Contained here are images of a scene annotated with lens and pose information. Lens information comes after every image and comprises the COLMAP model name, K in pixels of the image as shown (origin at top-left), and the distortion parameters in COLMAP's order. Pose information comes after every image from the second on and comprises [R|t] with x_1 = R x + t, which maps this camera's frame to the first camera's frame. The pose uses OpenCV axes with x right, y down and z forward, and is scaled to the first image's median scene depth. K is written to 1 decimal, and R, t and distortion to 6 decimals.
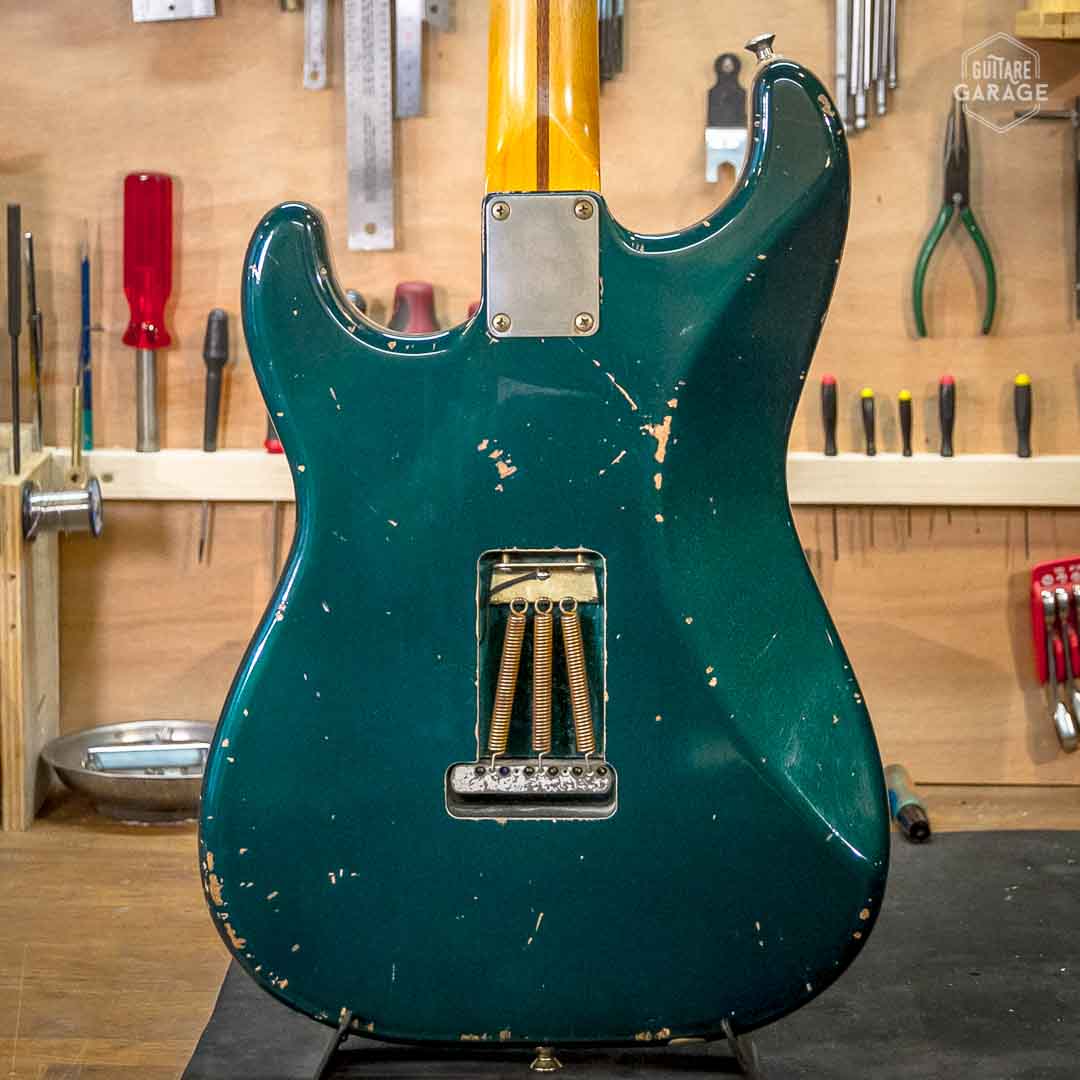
lens RADIAL K [[3209.0, 0, 497.7], [0, 3209.0, 540.0], [0, 0, 1]] dist [-0.011625, 0.000147]
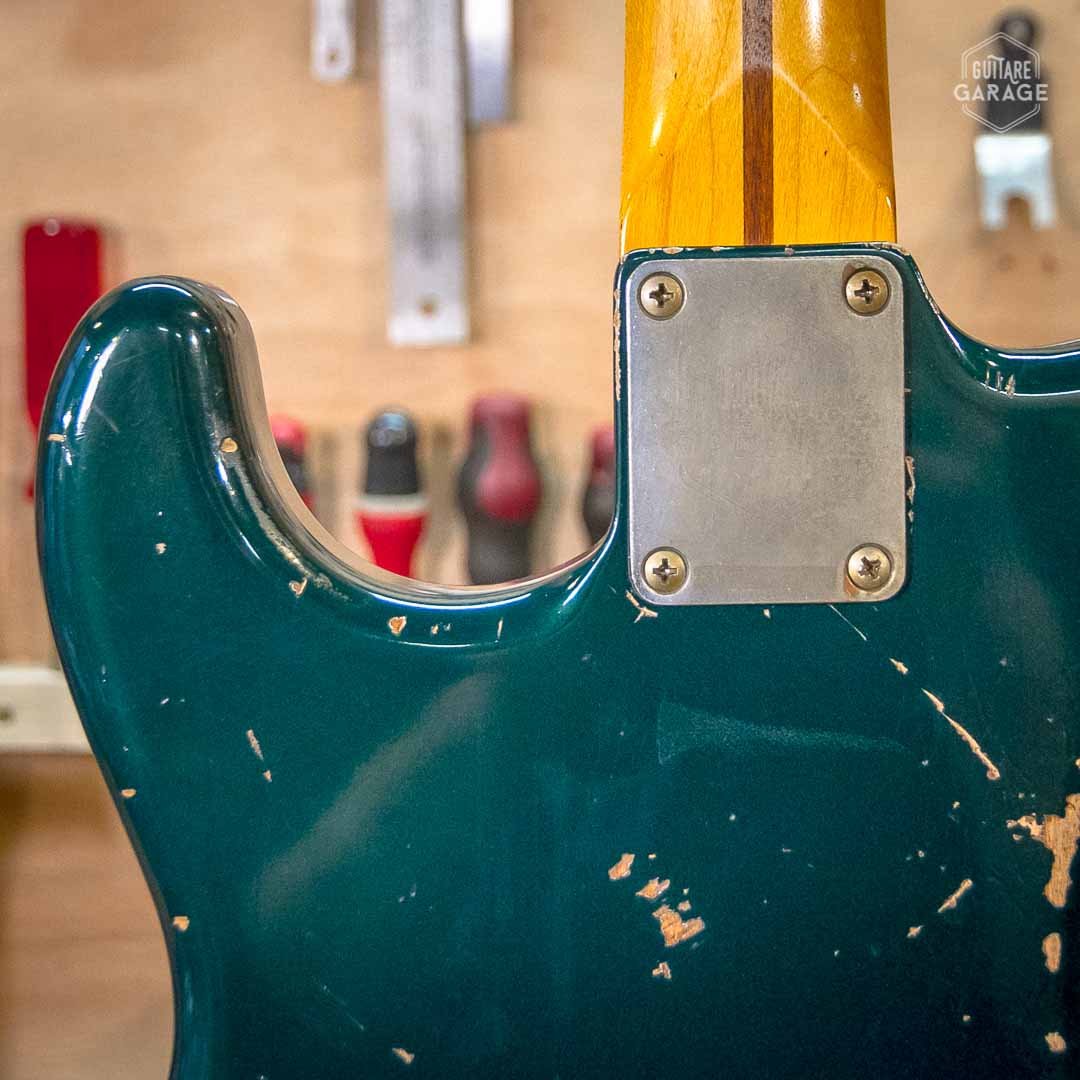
lens RADIAL K [[3987.5, 0, 540.0], [0, 3987.5, 540.0], [0, 0, 1]] dist [0.018455, 0.103181]
pose [[0.999693, -0.009065, -0.023073, -0.002891], [0.008270, 0.999376, -0.034352, -0.053851], [0.023370, 0.034151, 0.999143, 0.491014]]
